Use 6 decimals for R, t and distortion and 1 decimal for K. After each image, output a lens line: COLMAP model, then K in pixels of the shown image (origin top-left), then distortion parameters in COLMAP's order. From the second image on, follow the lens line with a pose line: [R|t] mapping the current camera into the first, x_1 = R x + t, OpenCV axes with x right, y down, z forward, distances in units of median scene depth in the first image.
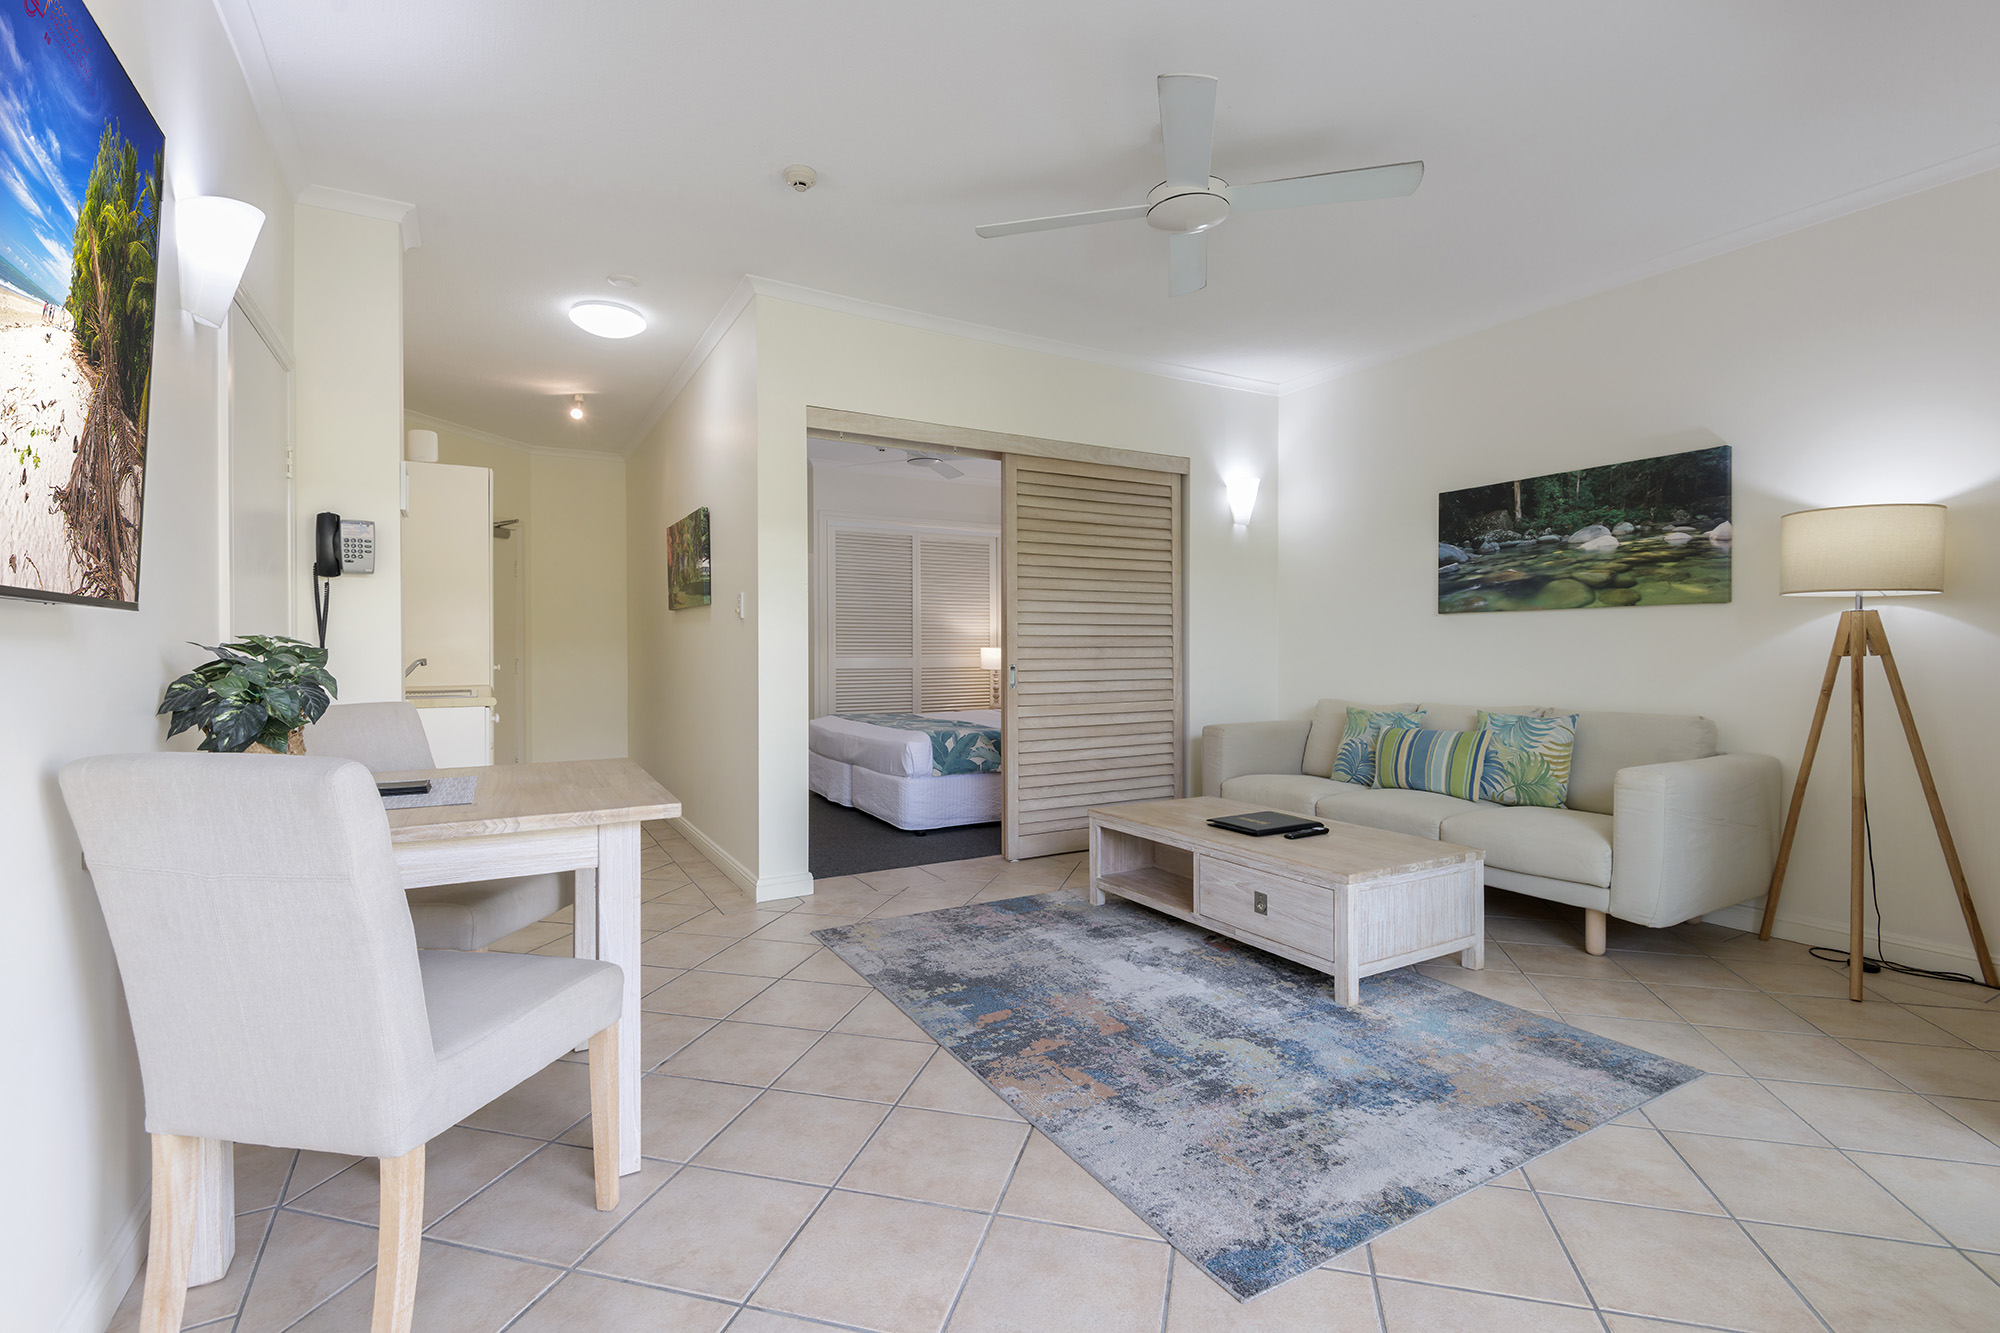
lens RADIAL K [[909.4, 0, 1006.3], [0, 909.4, 667.8], [0, 0, 1]] dist [0.003901, -0.003263]
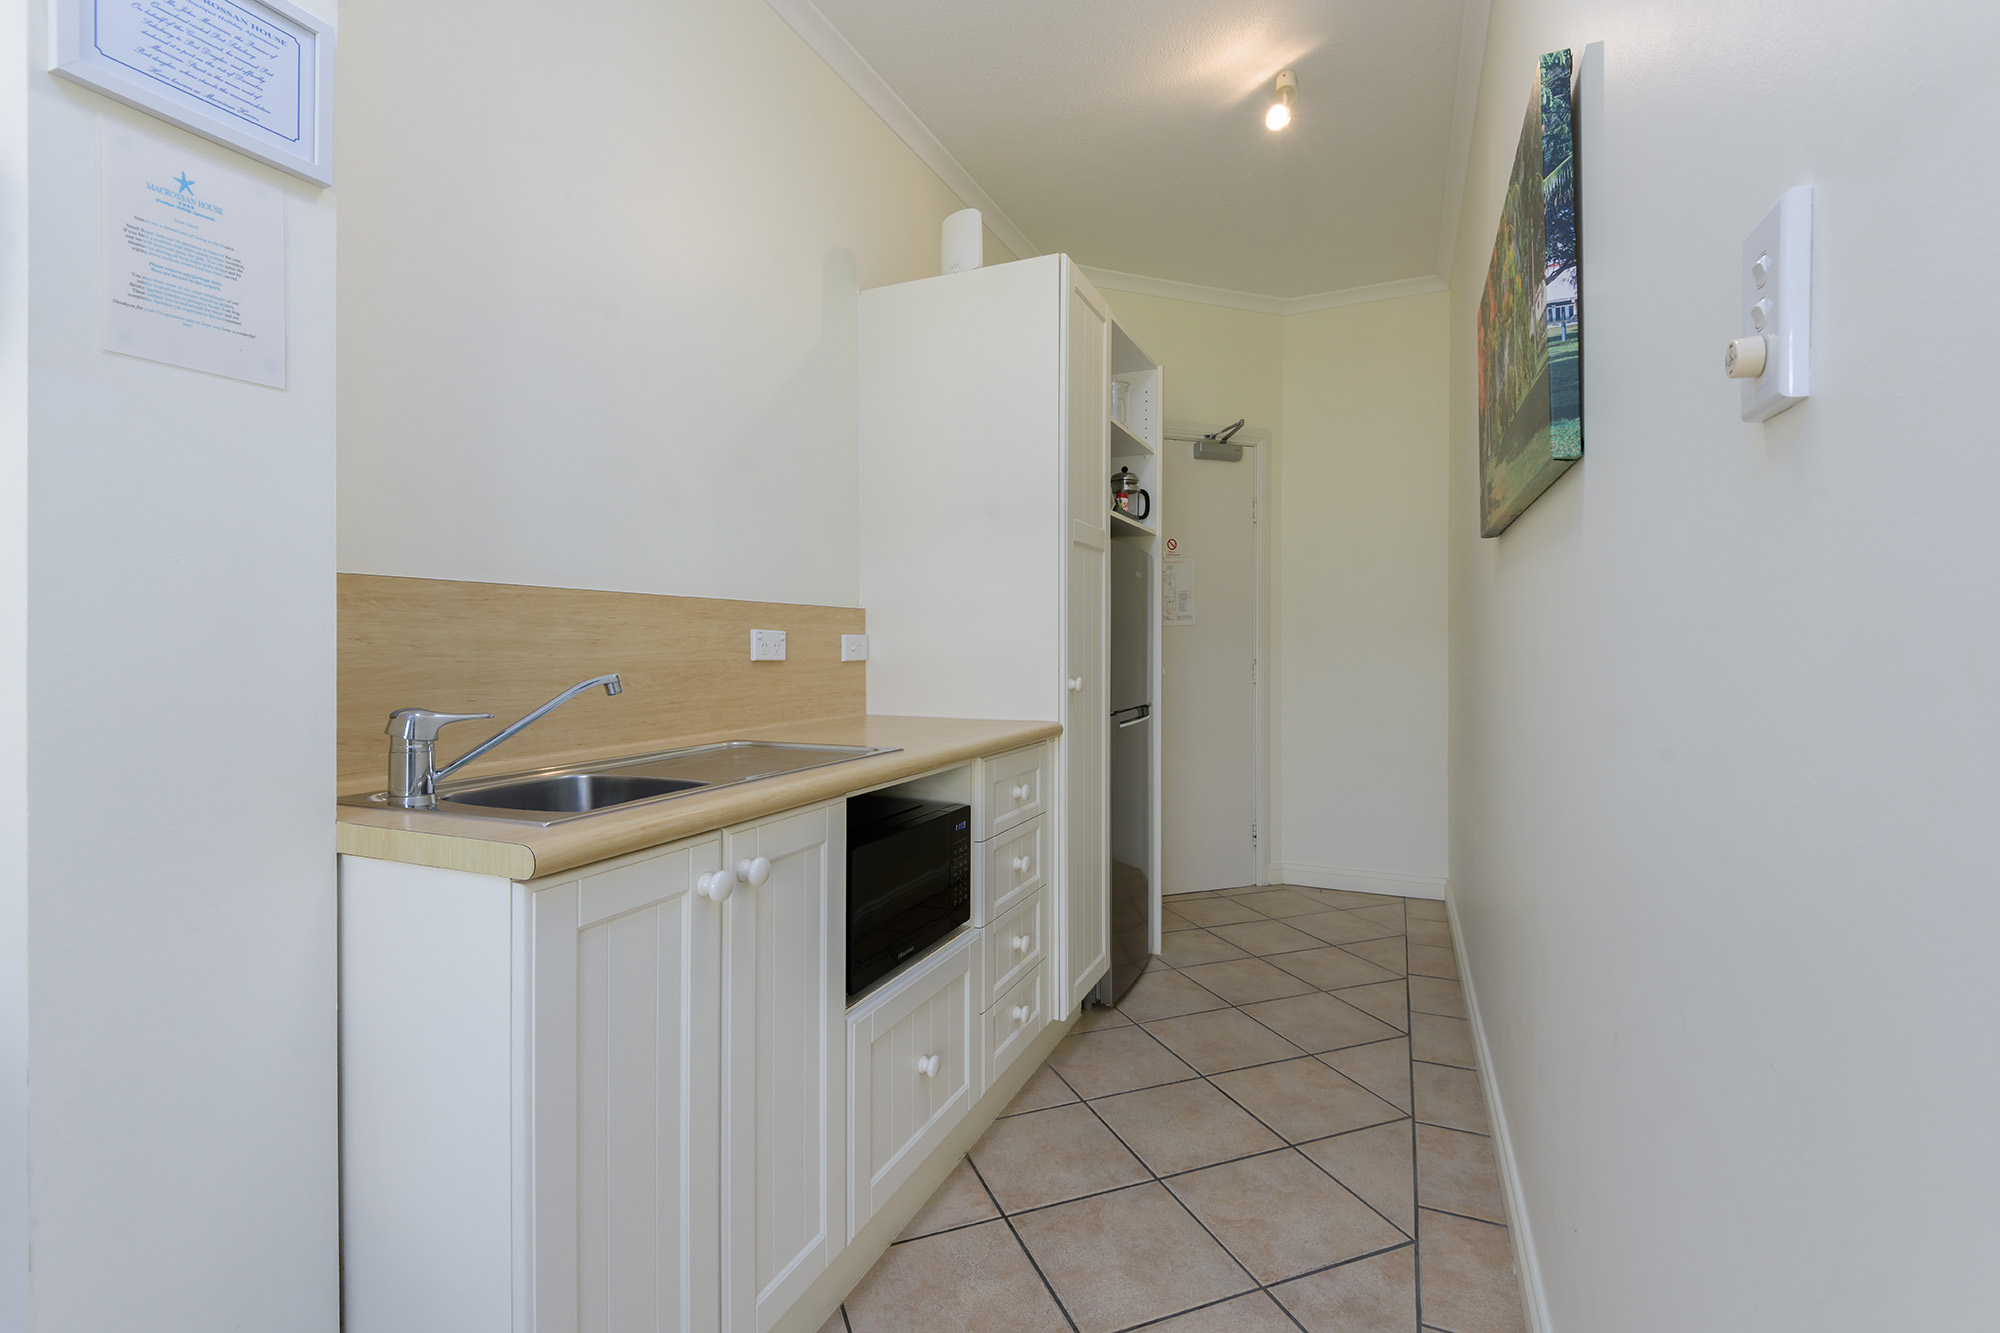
lens RADIAL K [[909.4, 0, 1005.5], [0, 909.4, 649.6], [0, 0, 1]] dist [0.003901, -0.003263]
pose [[0.591476, 0.004556, -0.806310, -0.228495], [-0.015877, 0.999856, -0.005997, -0.017520], [0.806166, 0.016349, 0.591463, 0.758338]]
